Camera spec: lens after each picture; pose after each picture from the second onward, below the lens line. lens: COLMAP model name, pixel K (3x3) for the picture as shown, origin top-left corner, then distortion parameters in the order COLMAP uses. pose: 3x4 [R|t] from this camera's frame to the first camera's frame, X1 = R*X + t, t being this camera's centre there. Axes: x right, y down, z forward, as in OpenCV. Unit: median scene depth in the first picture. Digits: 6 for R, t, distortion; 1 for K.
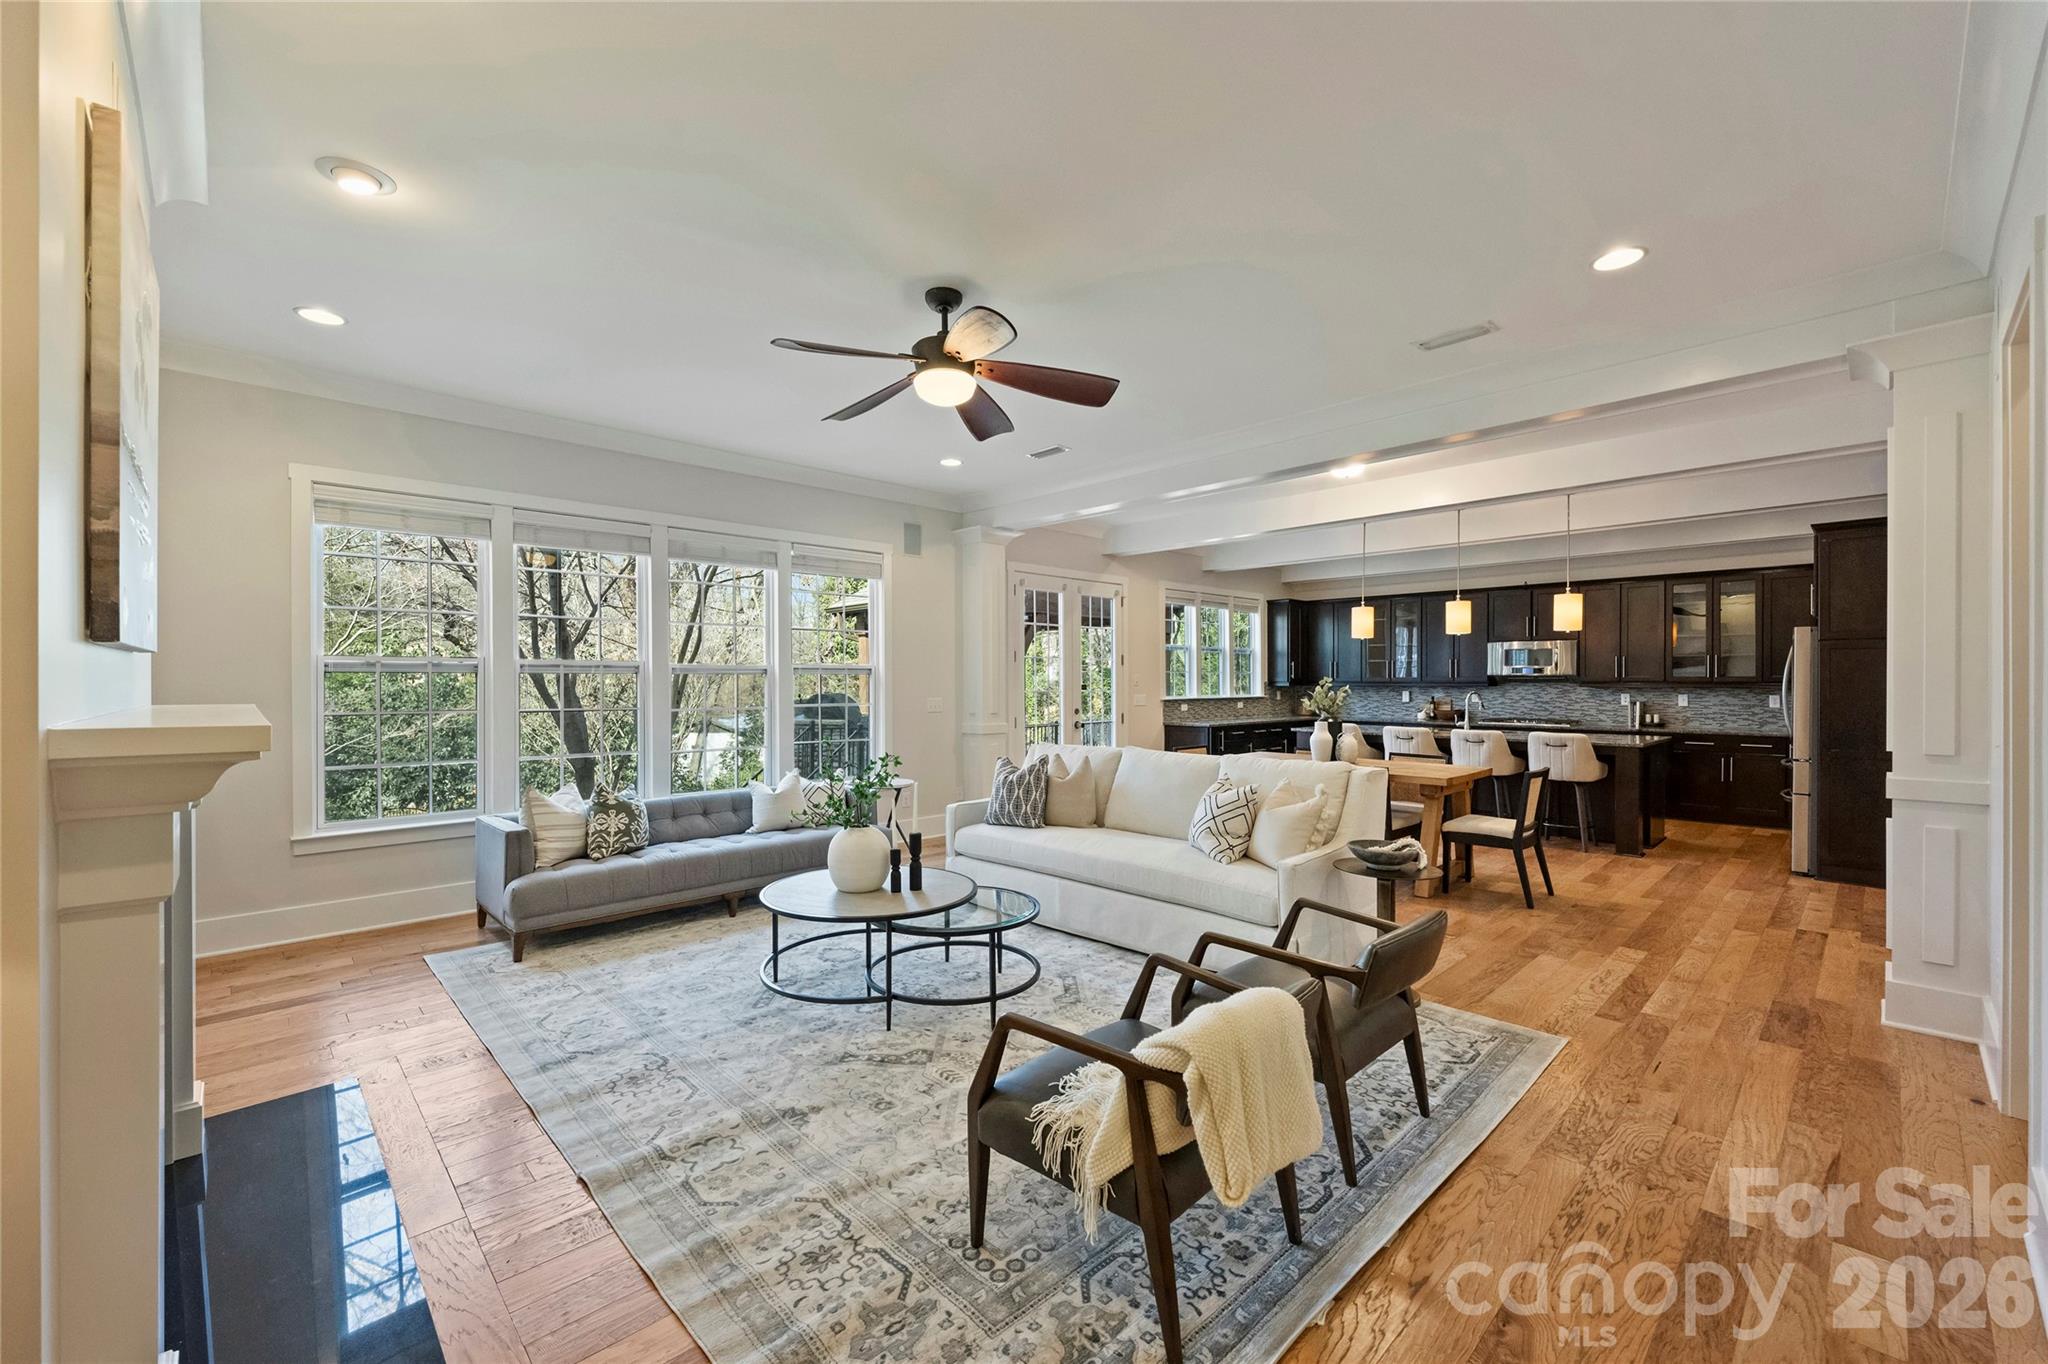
lens RADIAL K [[834.3, 0, 1030.6], [0, 834.3, 667.6], [0, 0, 1]] dist [0.000248, -0.000006]
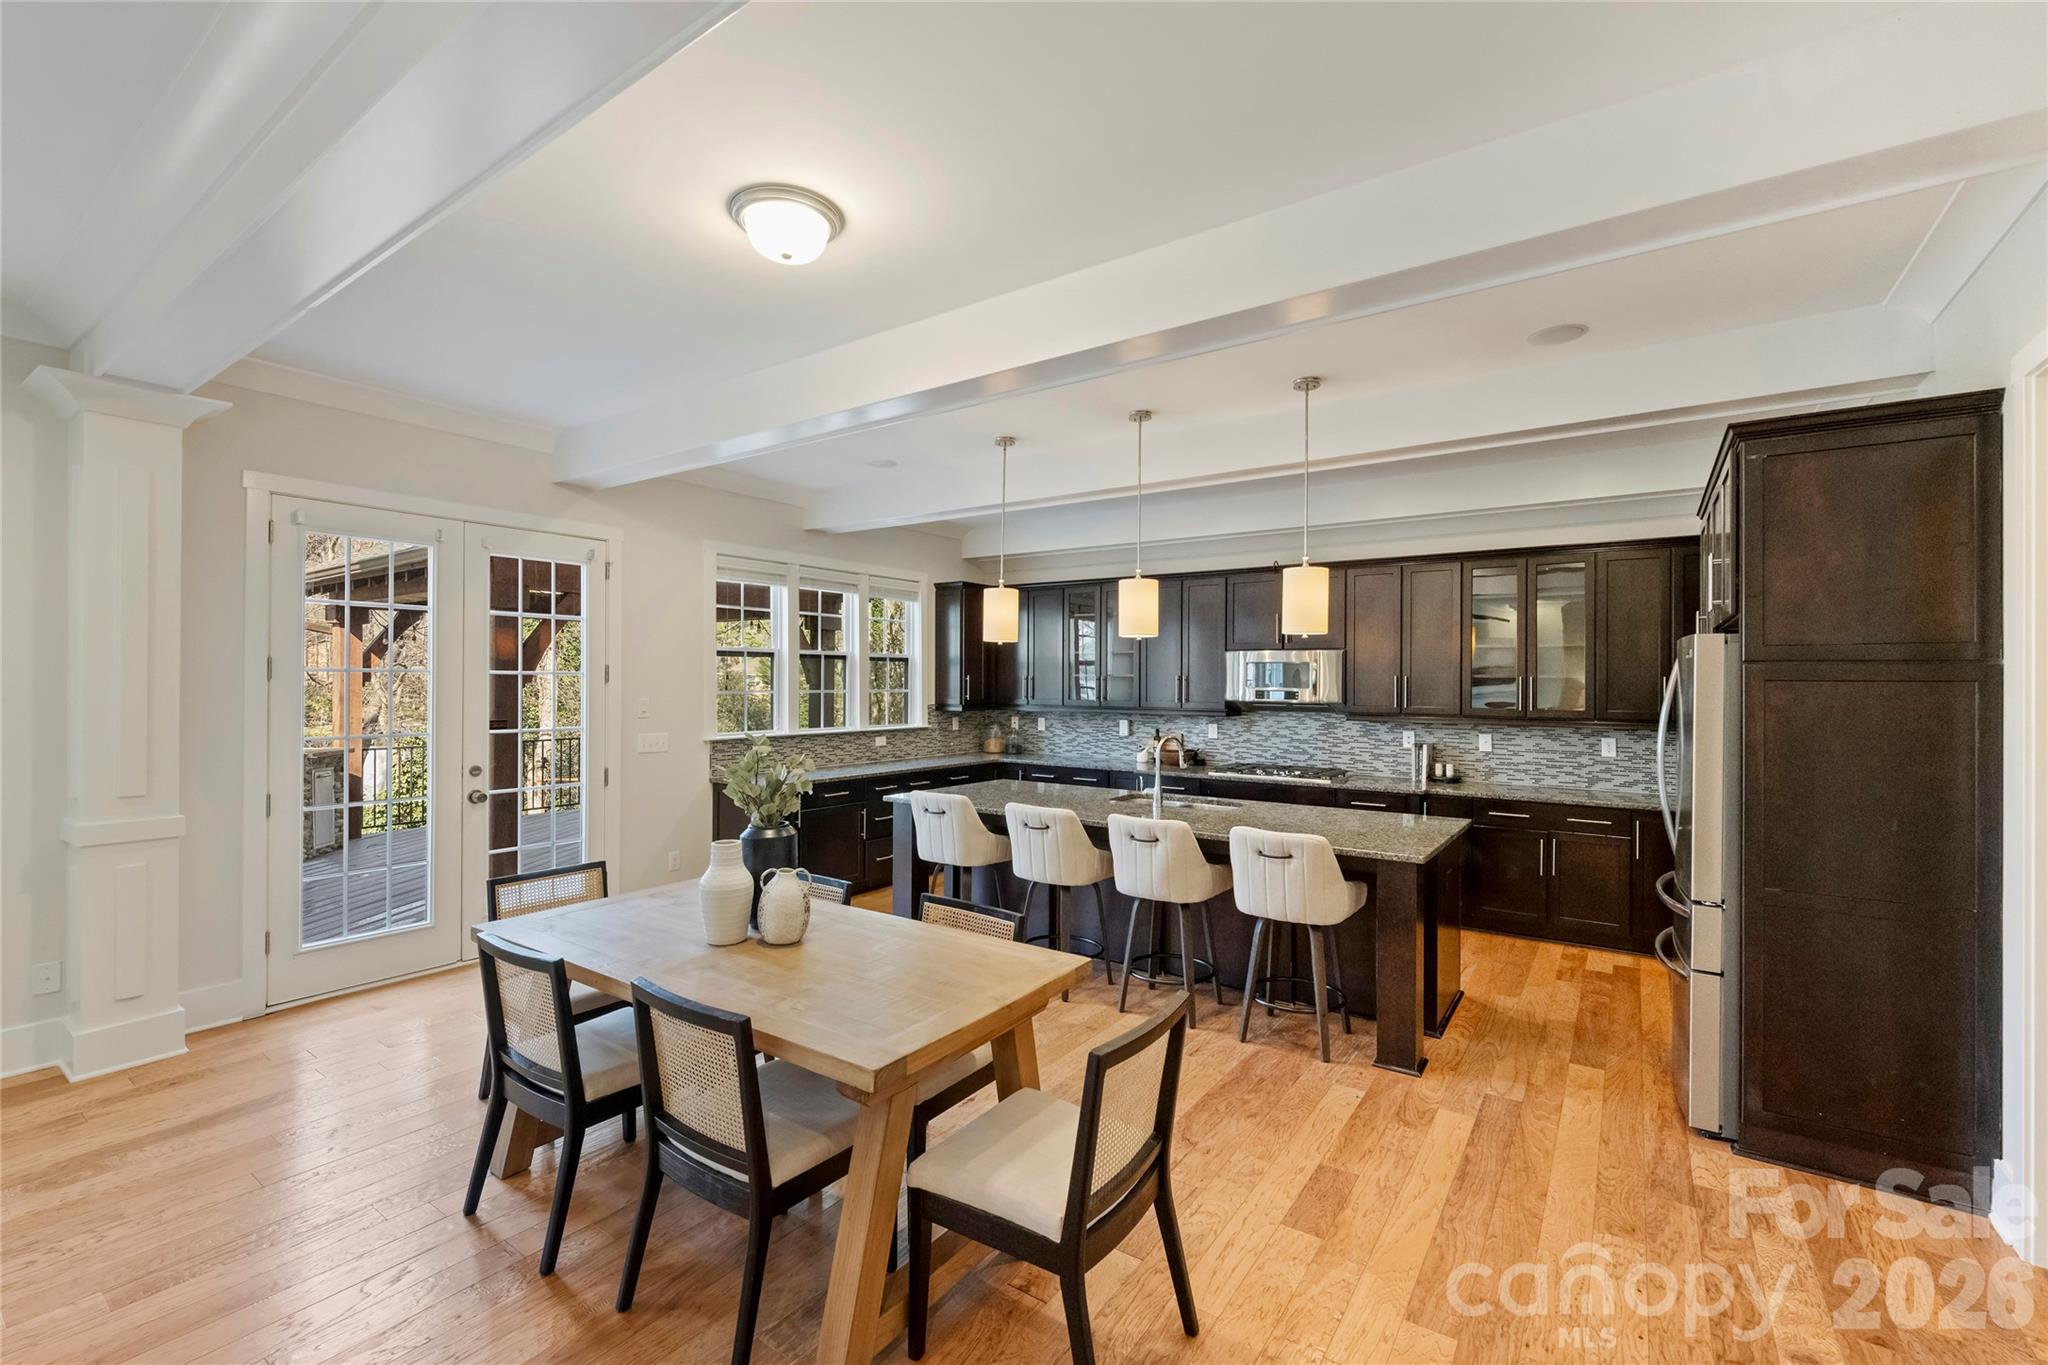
lens RADIAL K [[876.2, 0, 1020.3], [0, 876.2, 677.3], [0, 0, 1]] dist [0.009304, -0.000054]
pose [[0.982665, 0.008320, 0.185201, 0.282720], [-0.010141, 0.999909, 0.008885, -0.015706], [-0.185110, -0.010610, 0.982660, 0.375145]]
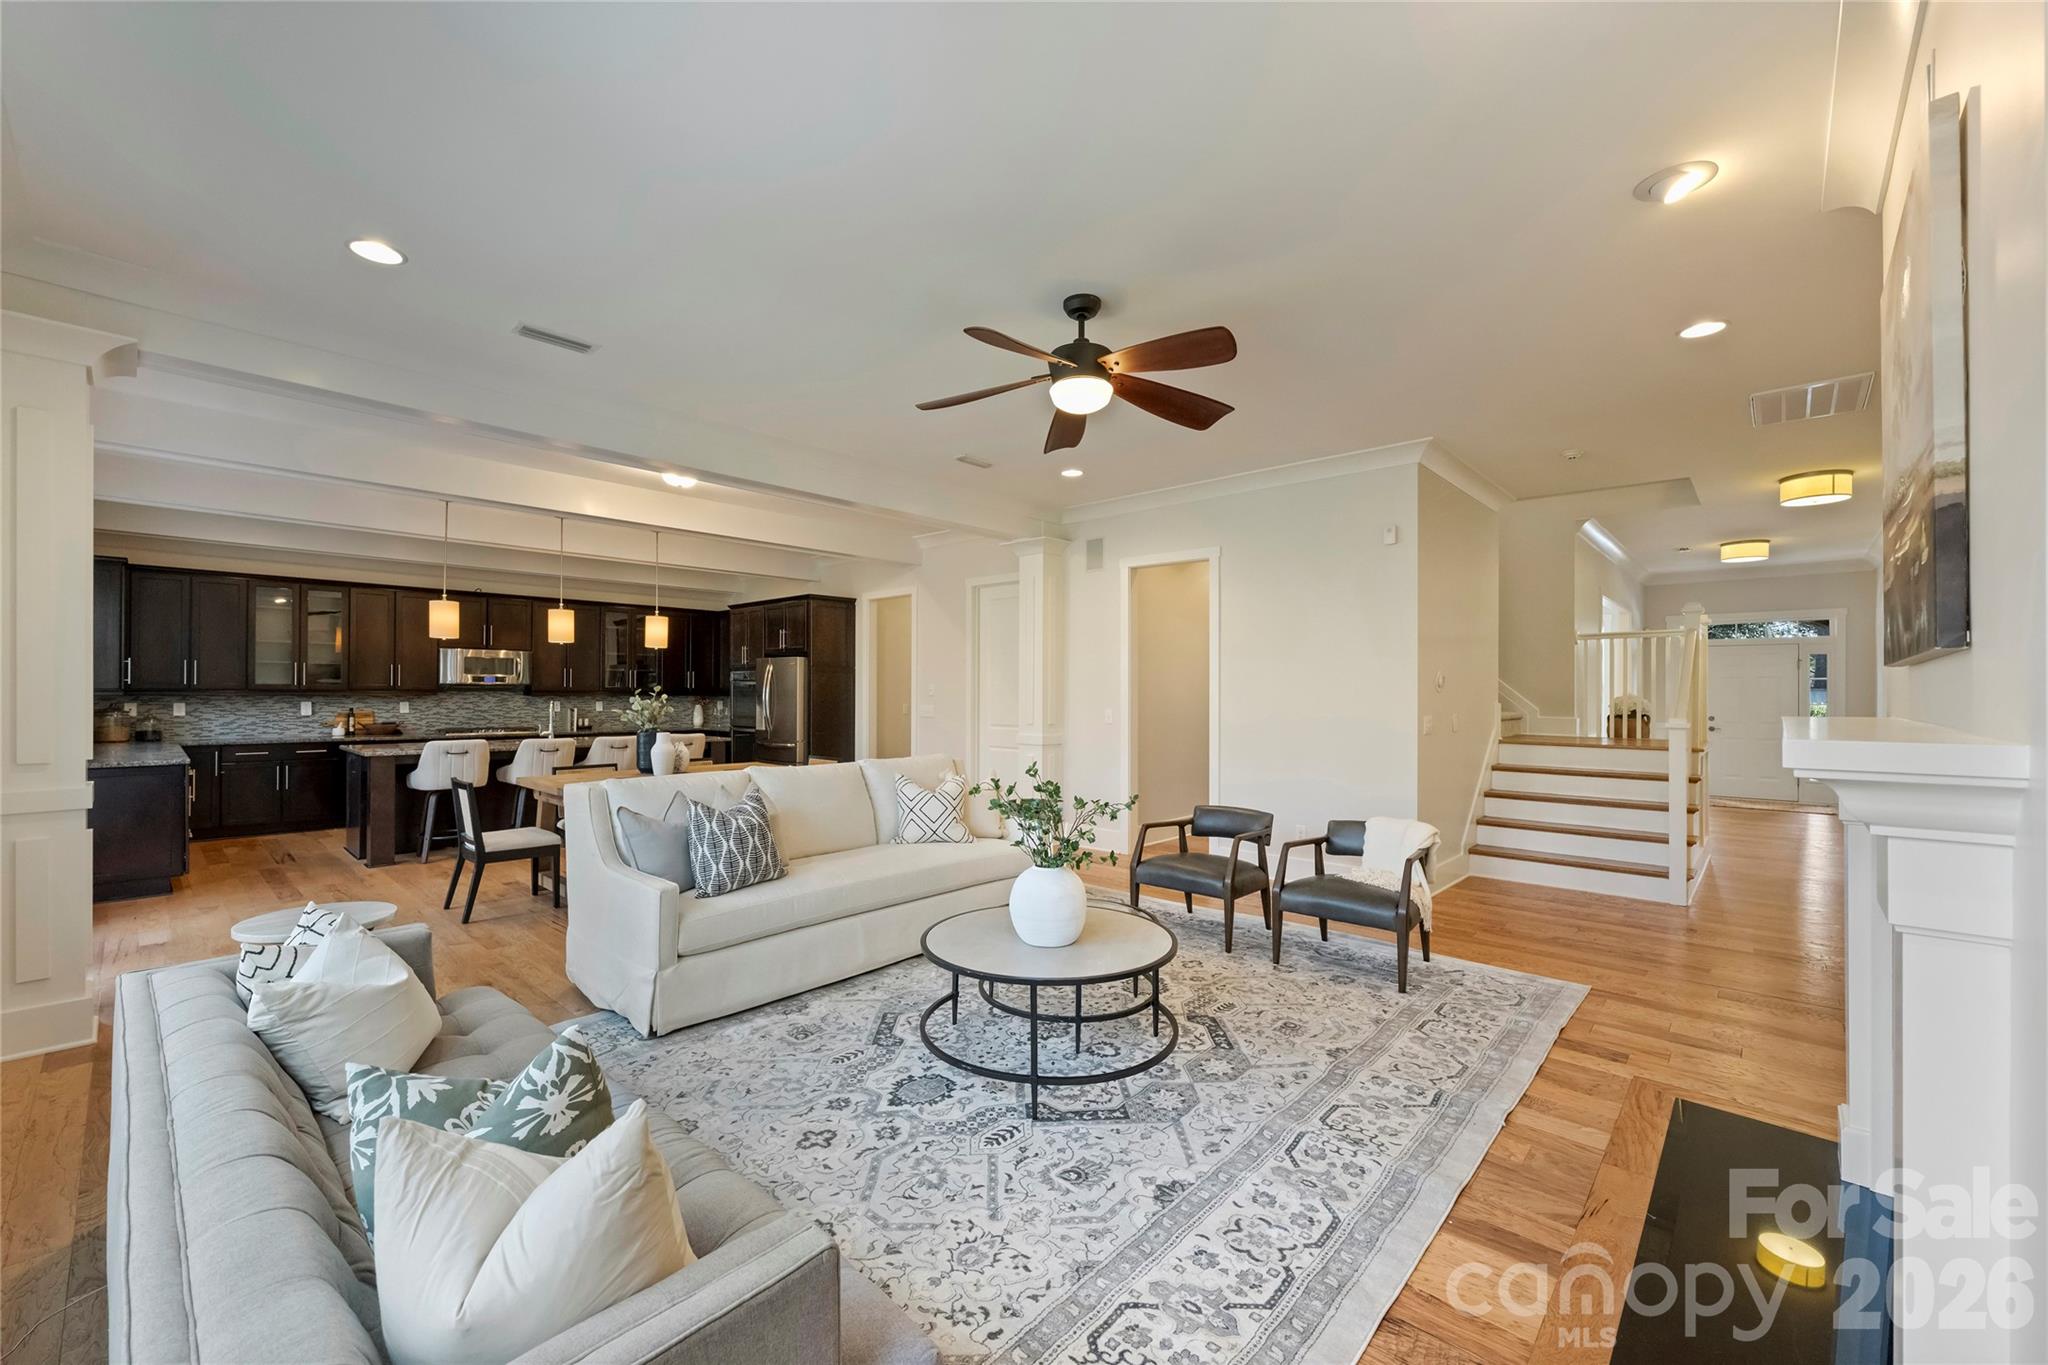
lens RADIAL K [[808.5, 0, 1024.0], [0, 808.5, 682.5], [0, 0, 1]] dist [-0.000038, 0.000097]
pose [[-0.065975, 0.009967, 0.997771, -0.429002], [-0.020203, 0.999732, -0.011323, 0.005559], [-0.997617, -0.020905, -0.065756, 0.460054]]
